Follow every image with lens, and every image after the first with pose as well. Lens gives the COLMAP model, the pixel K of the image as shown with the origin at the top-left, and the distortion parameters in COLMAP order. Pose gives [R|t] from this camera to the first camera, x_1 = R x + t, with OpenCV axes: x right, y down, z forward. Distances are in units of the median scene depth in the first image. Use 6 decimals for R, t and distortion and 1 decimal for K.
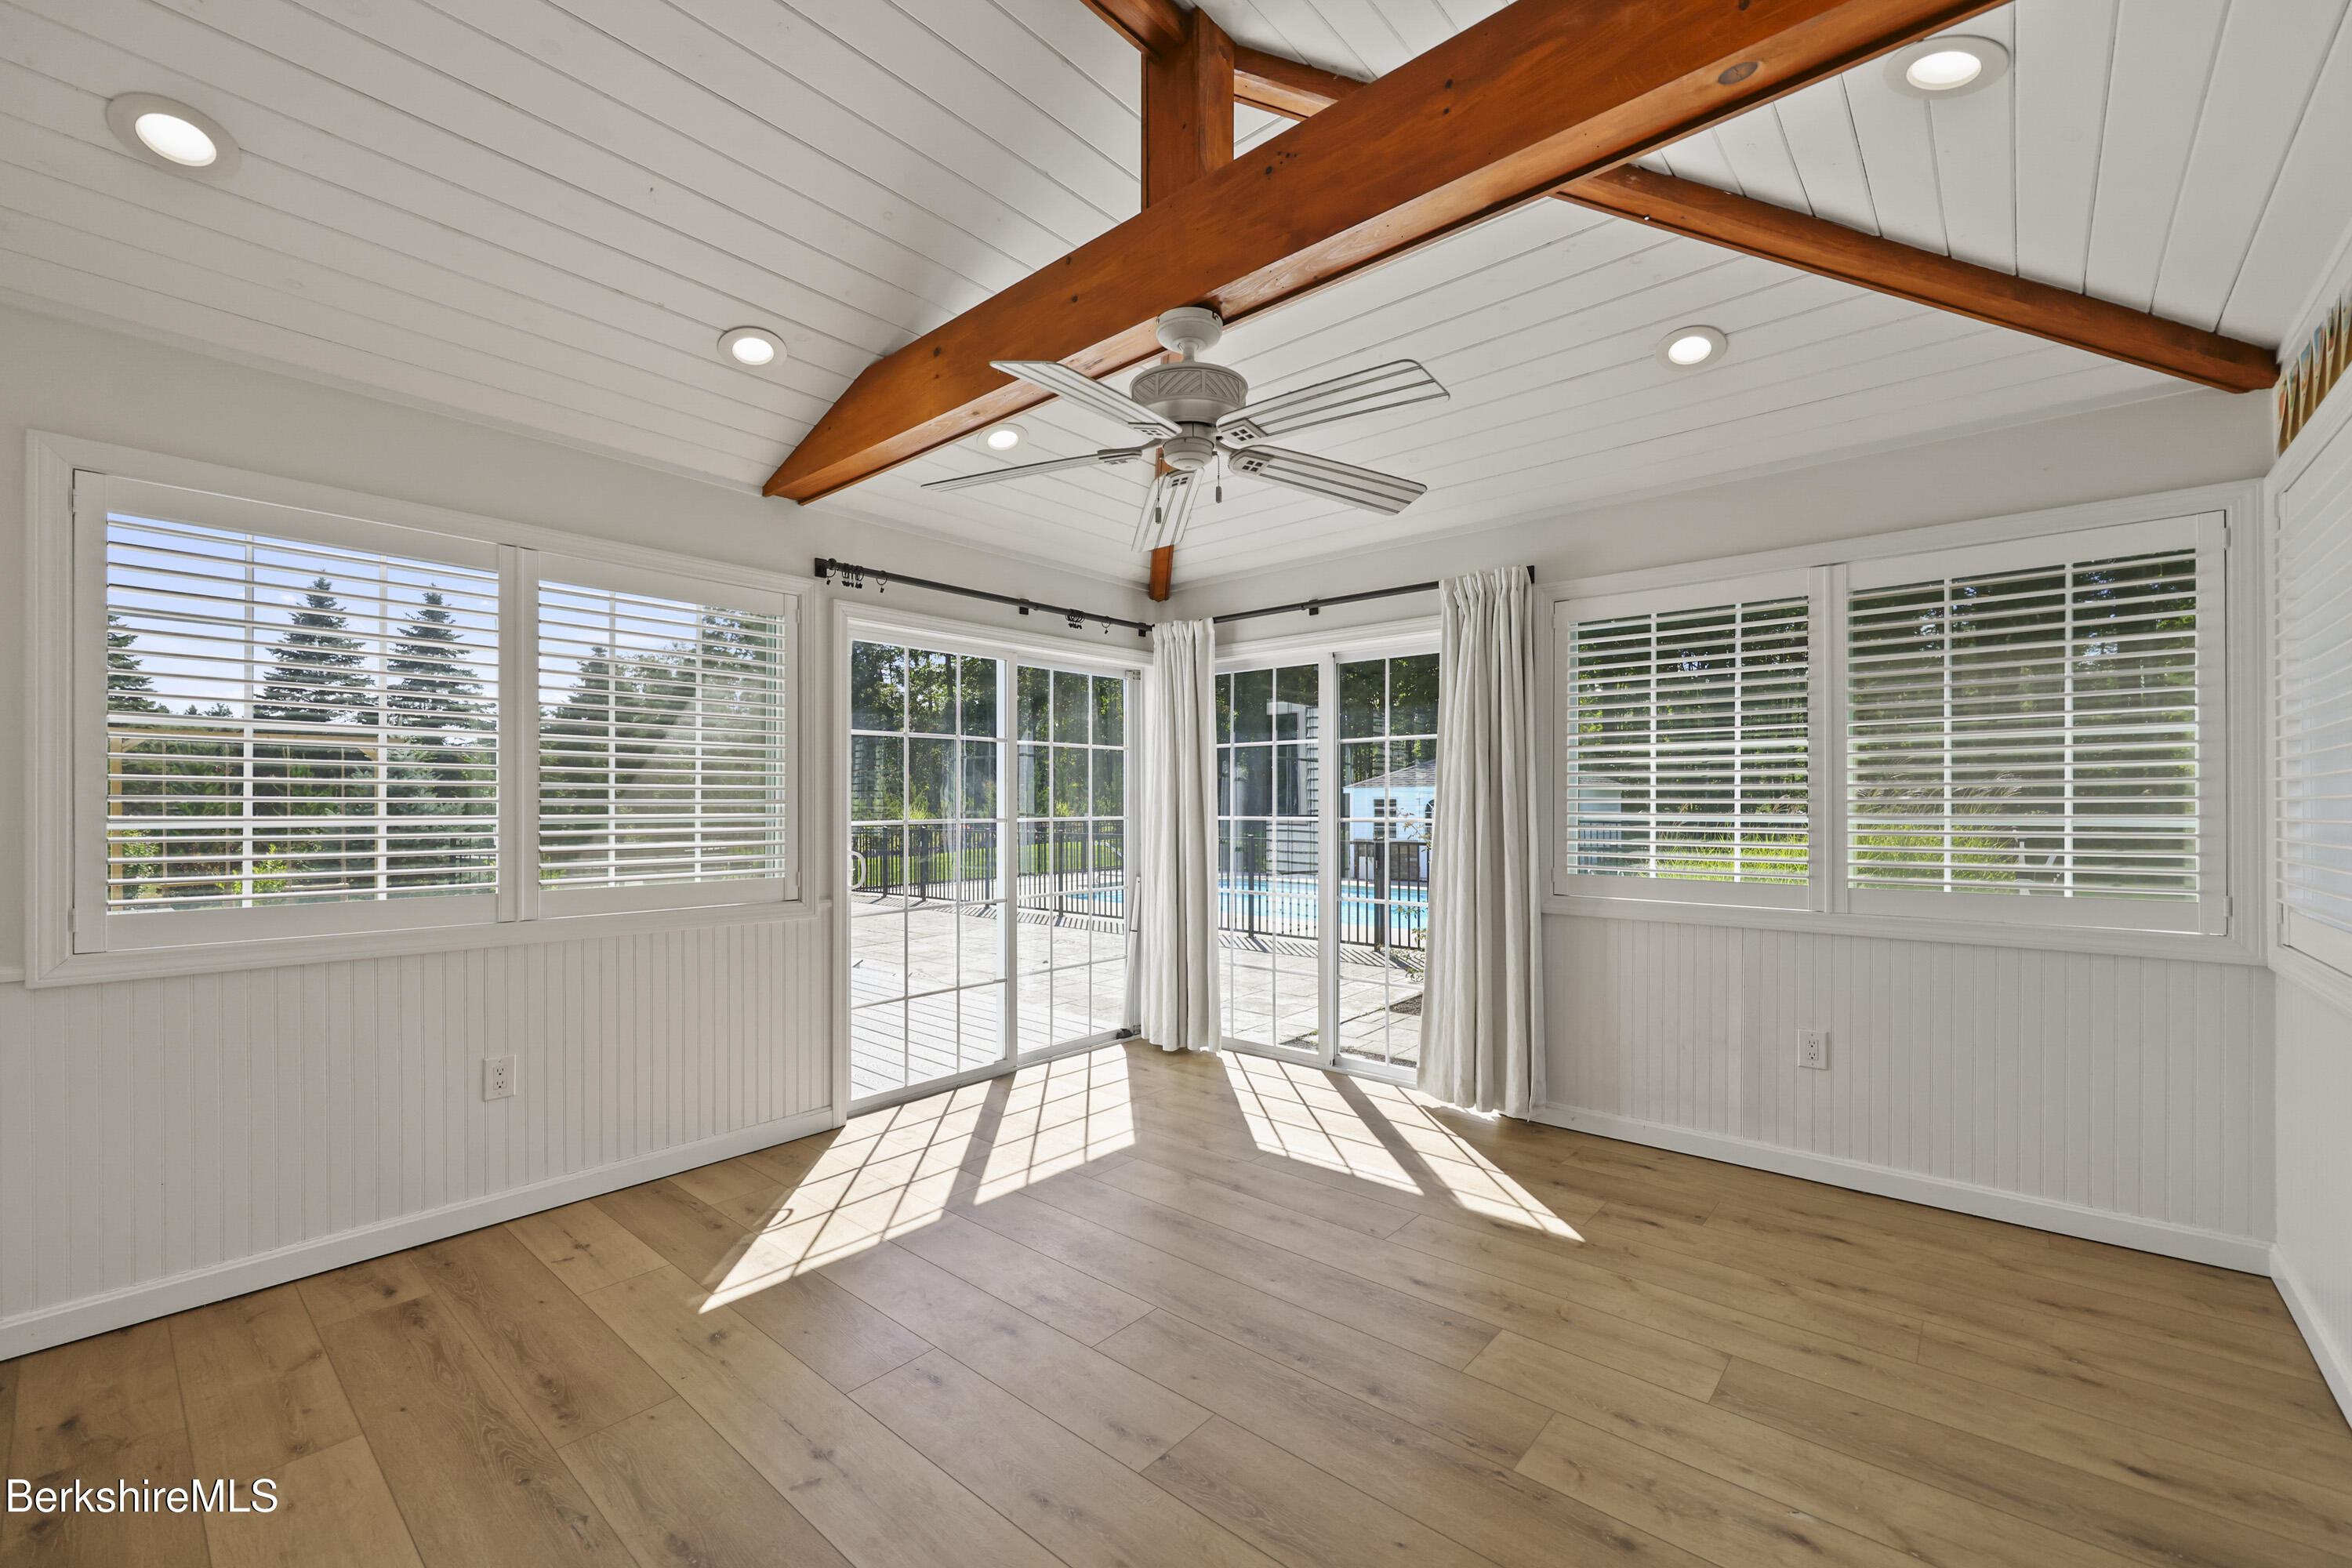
lens RADIAL K [[950.1, 0, 1190.0], [0, 950.1, 802.3], [0, 0, 1]] dist [-0.000195, 0.000022]
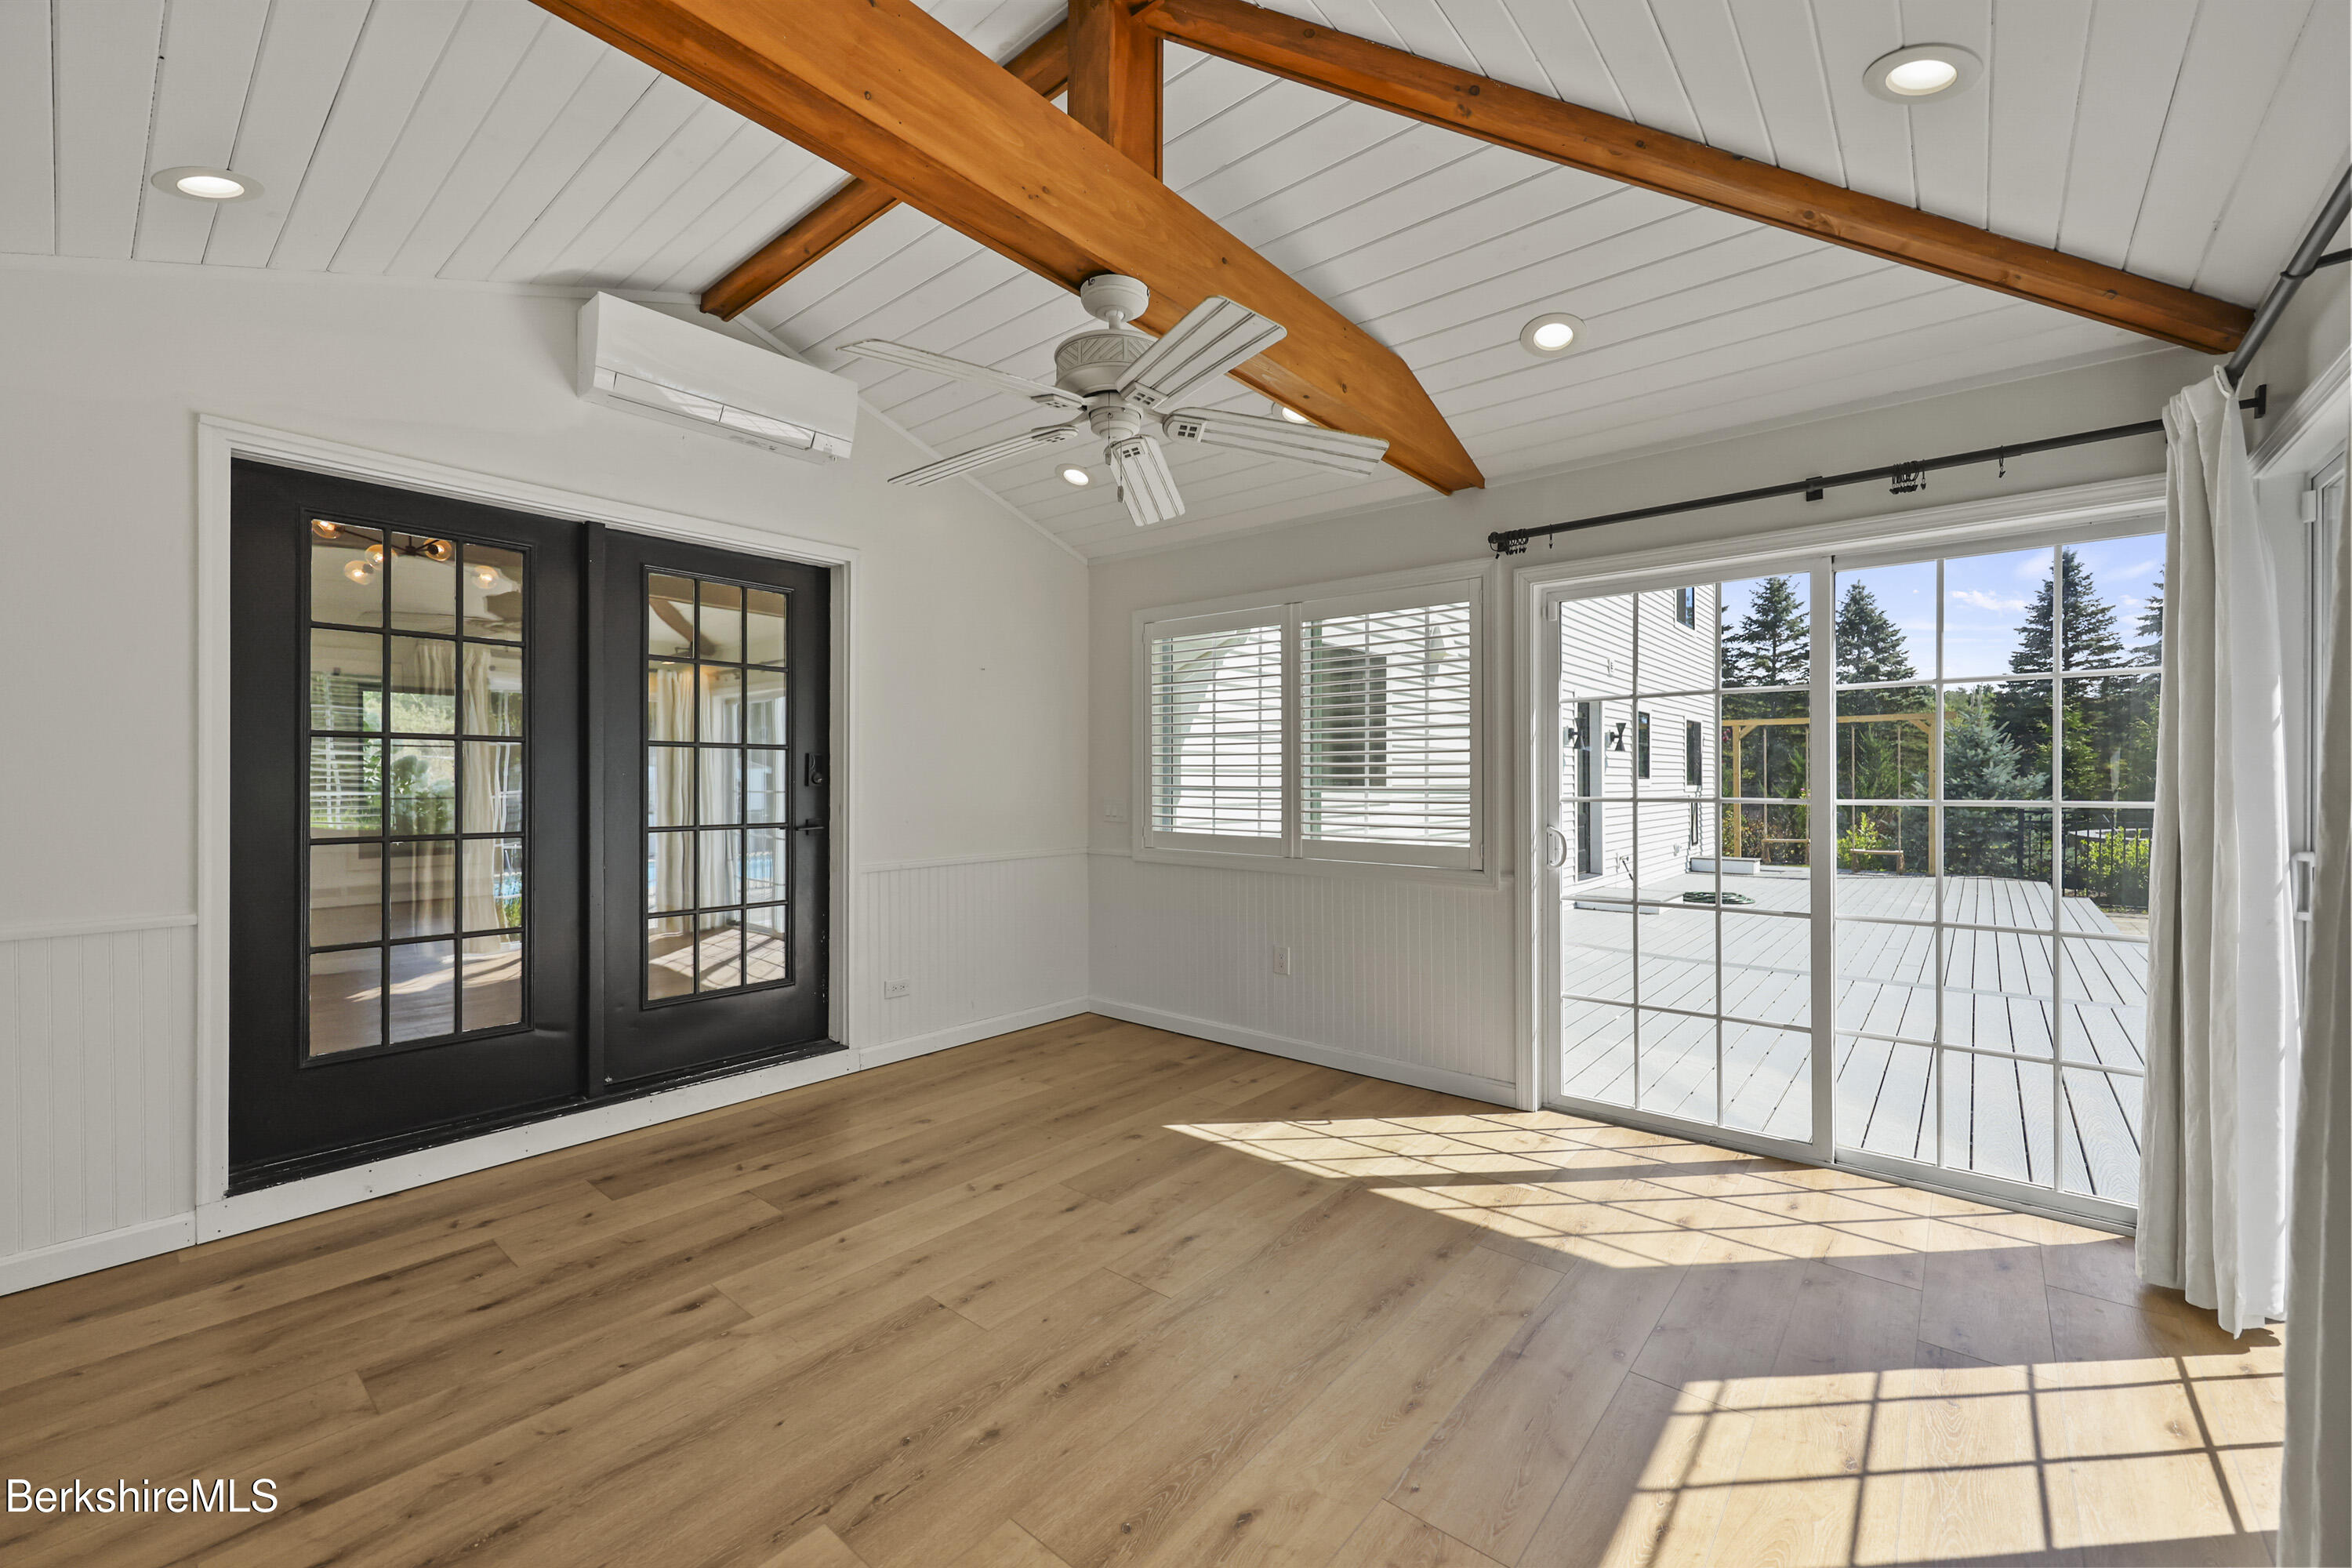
lens RADIAL K [[950.1, 0, 1186.9], [0, 950.1, 774.6], [0, 0, 1]] dist [-0.000195, 0.000022]
pose [[0.009732, -0.002549, -0.999949, 0.706774], [0.002514, 0.999994, -0.002525, 0.000014], [0.999949, -0.002489, 0.009738, 0.760946]]
